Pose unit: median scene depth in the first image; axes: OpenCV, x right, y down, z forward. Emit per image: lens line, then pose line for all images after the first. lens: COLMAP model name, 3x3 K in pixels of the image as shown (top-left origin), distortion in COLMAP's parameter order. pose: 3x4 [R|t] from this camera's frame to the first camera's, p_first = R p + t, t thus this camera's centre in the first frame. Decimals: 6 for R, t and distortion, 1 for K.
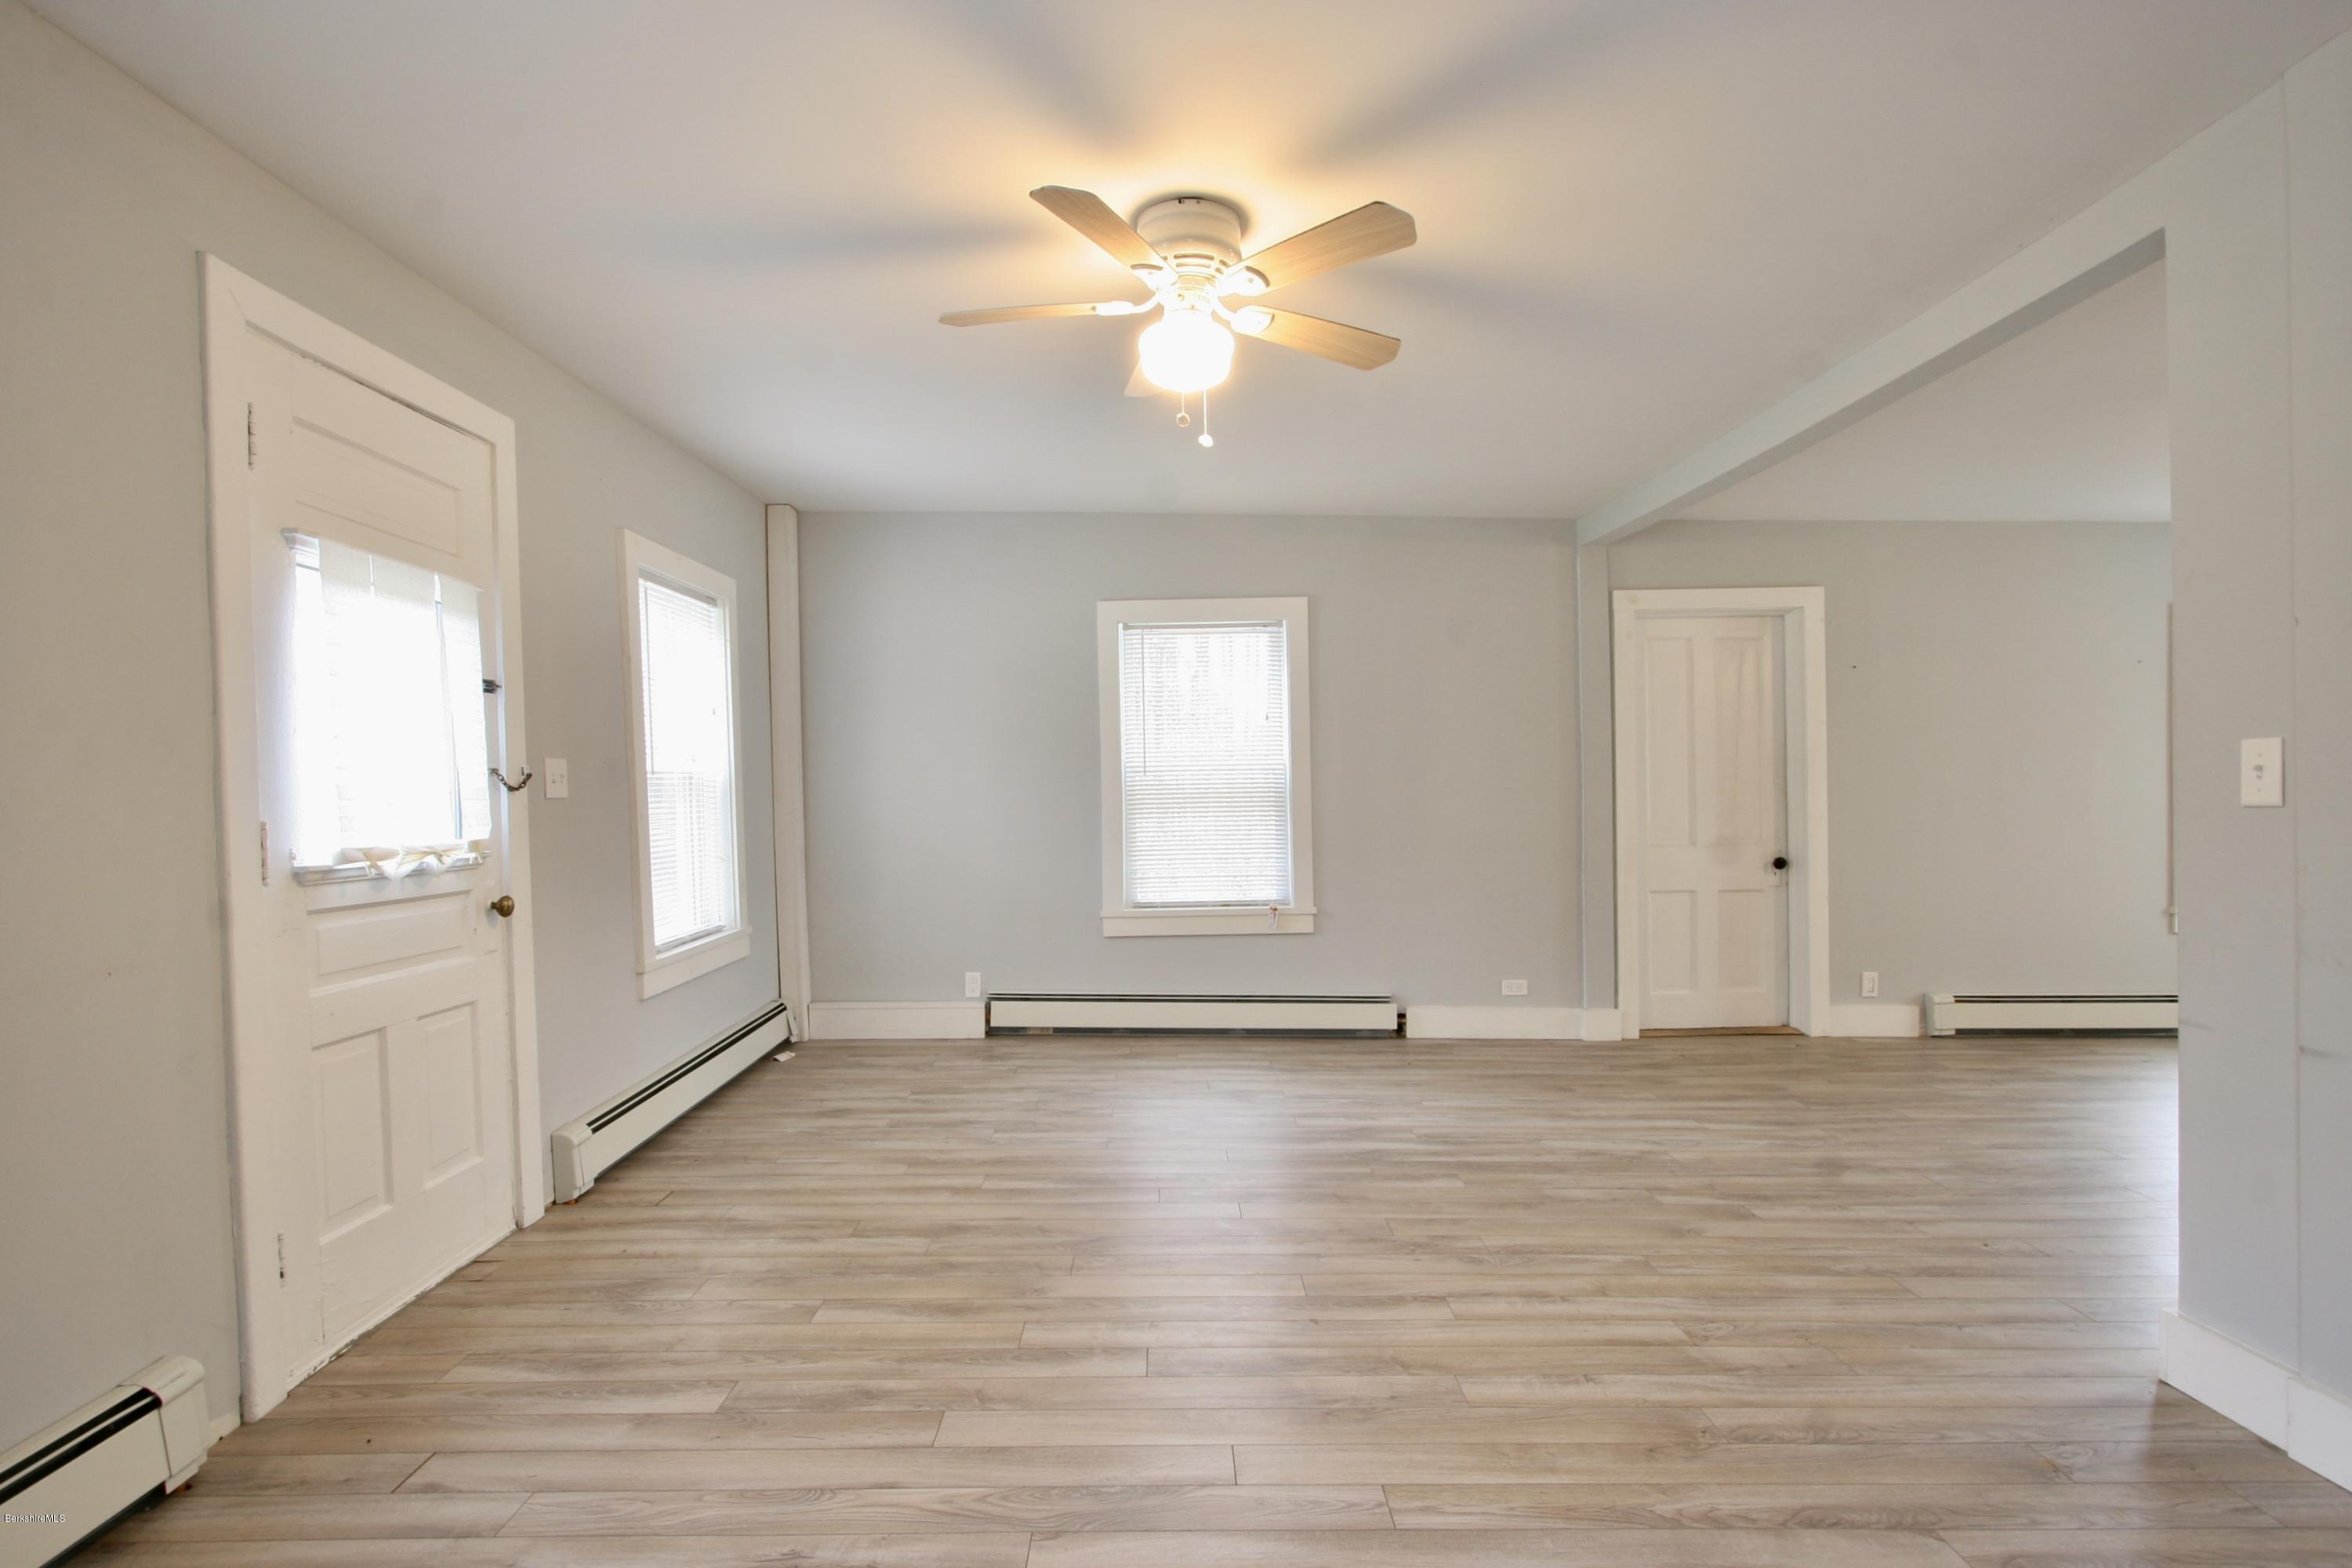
lens RADIAL K [[1092.0, 0, 1152.6], [0, 1092.0, 816.3], [0, 0, 1]] dist [-0.012255, 0.000049]
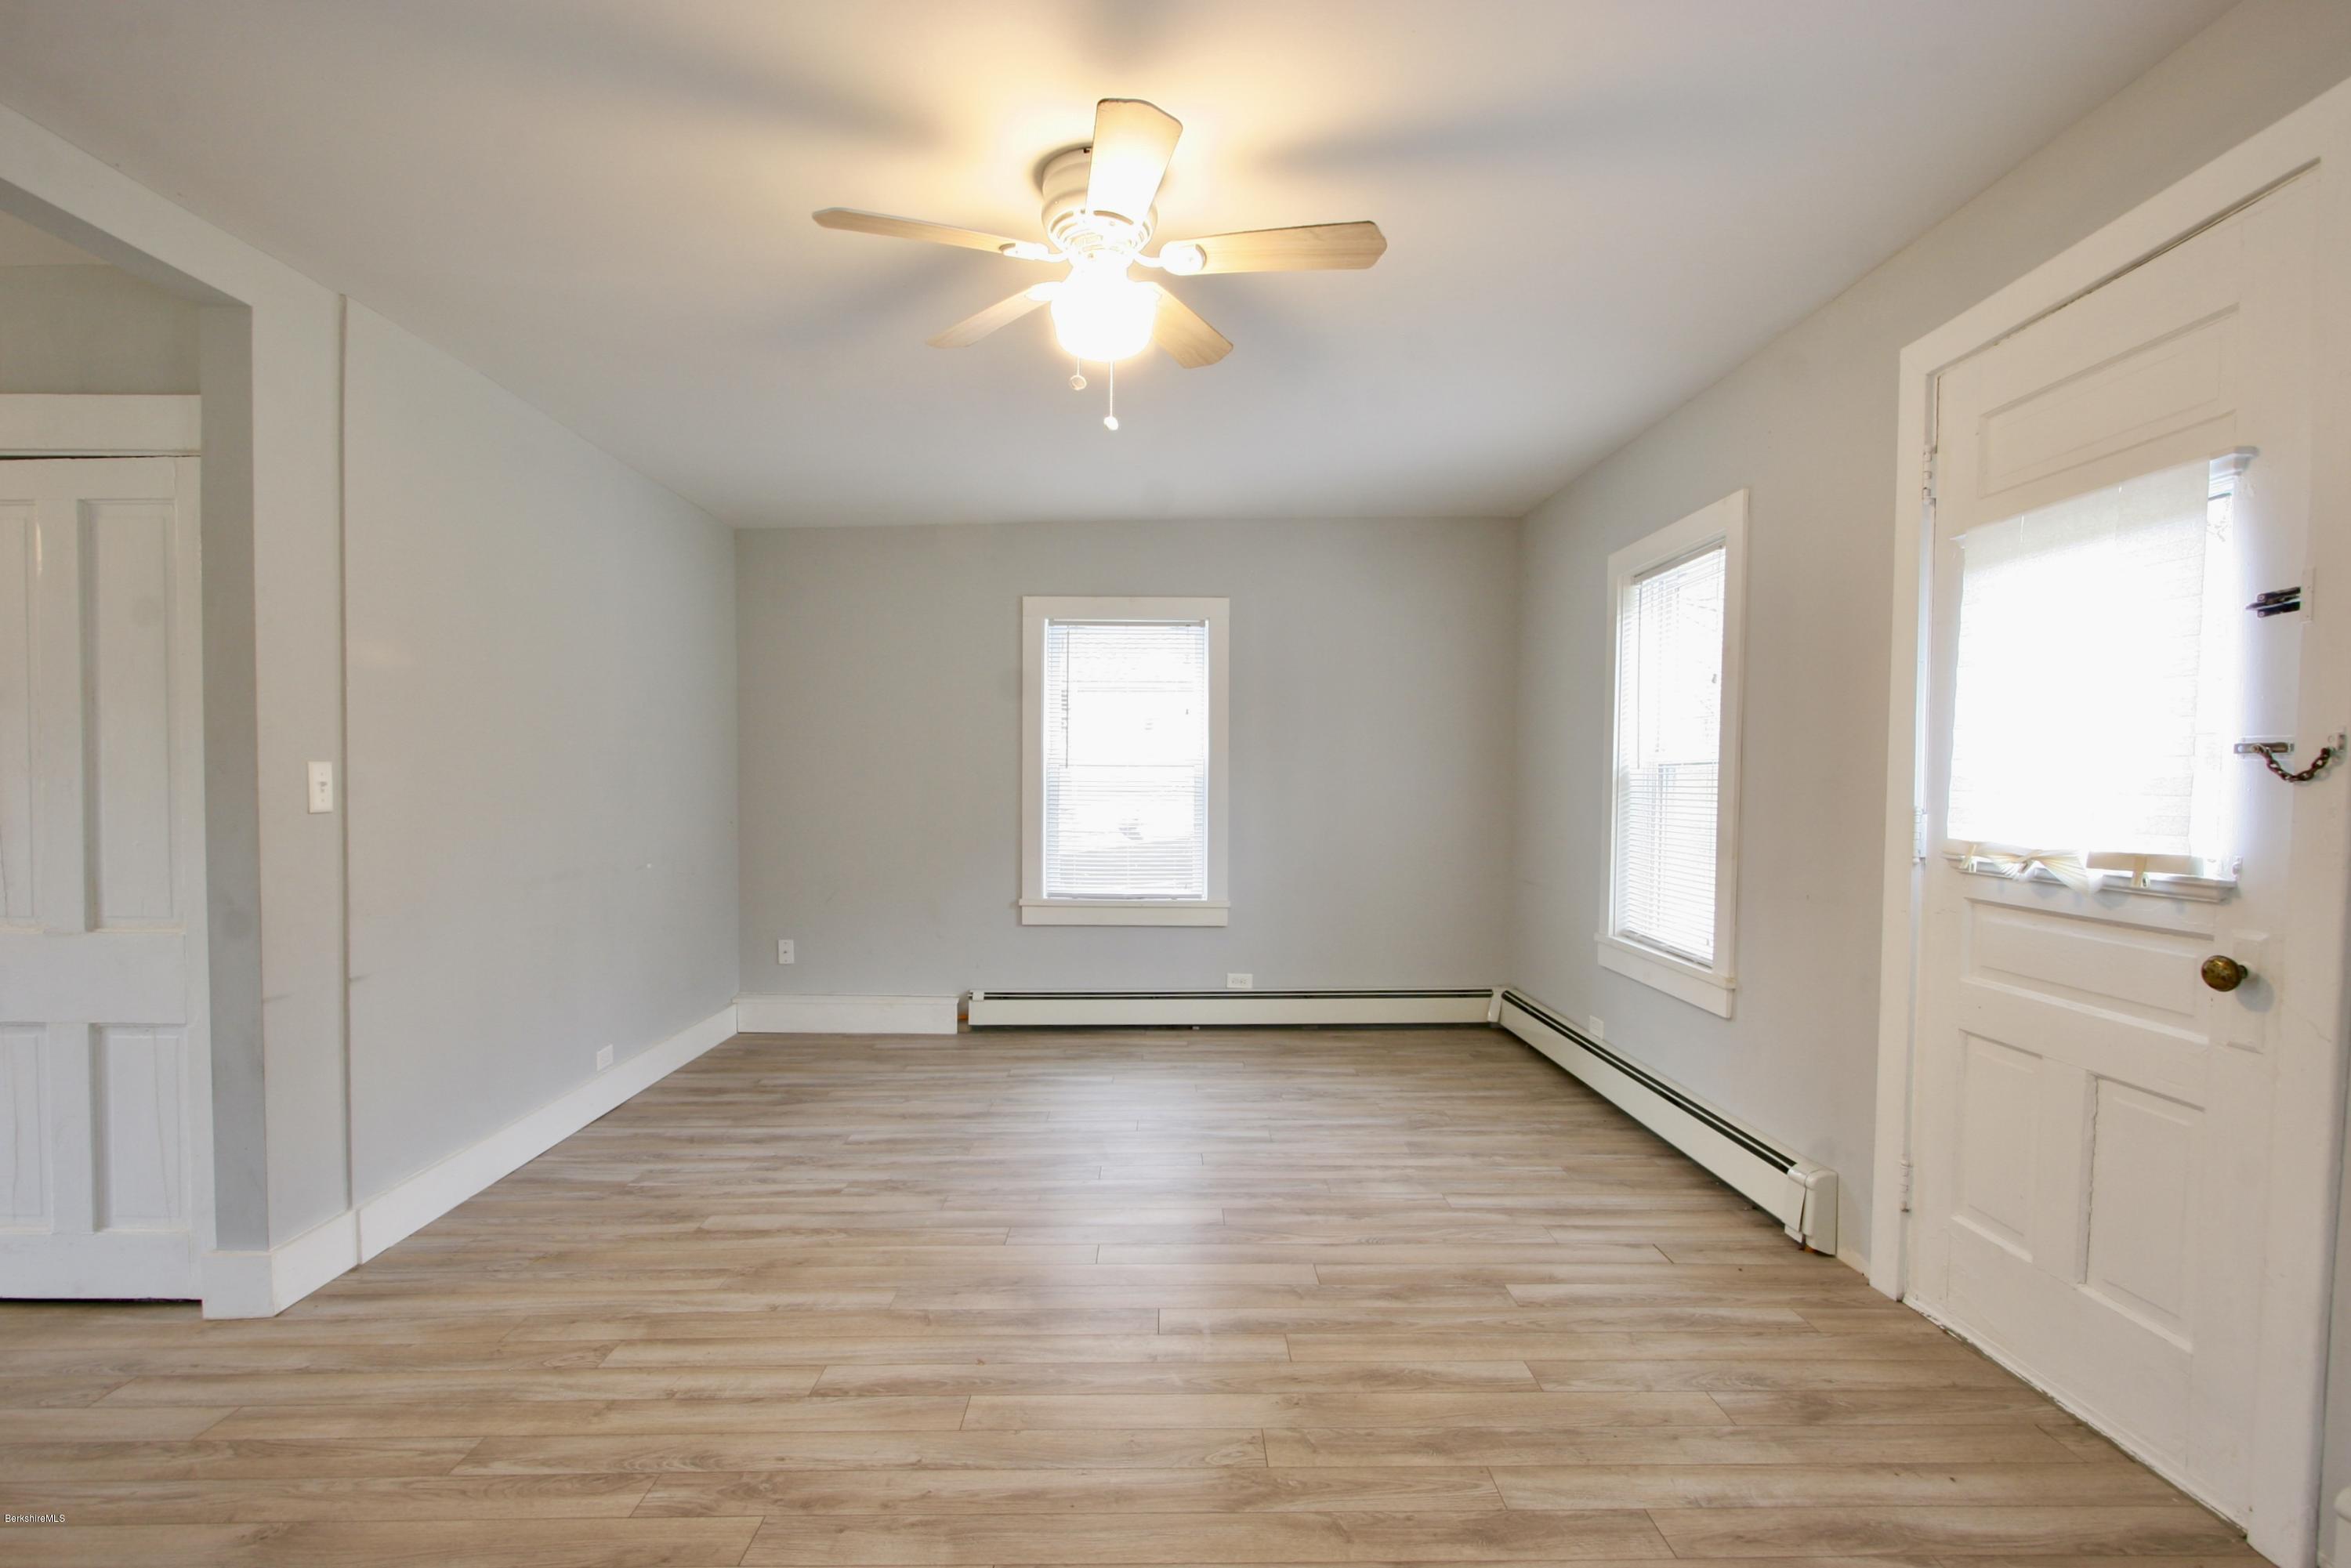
lens RADIAL K [[1091.5, 0, 1152.1], [0, 1091.5, 816.3], [0, 0, 1]] dist [-0.012255, 0.000049]
pose [[-0.999917, 0.012477, 0.003110, -0.007326], [0.012625, 0.998503, 0.053225, -0.052315], [-0.002441, 0.053260, -0.998578, 1.933189]]
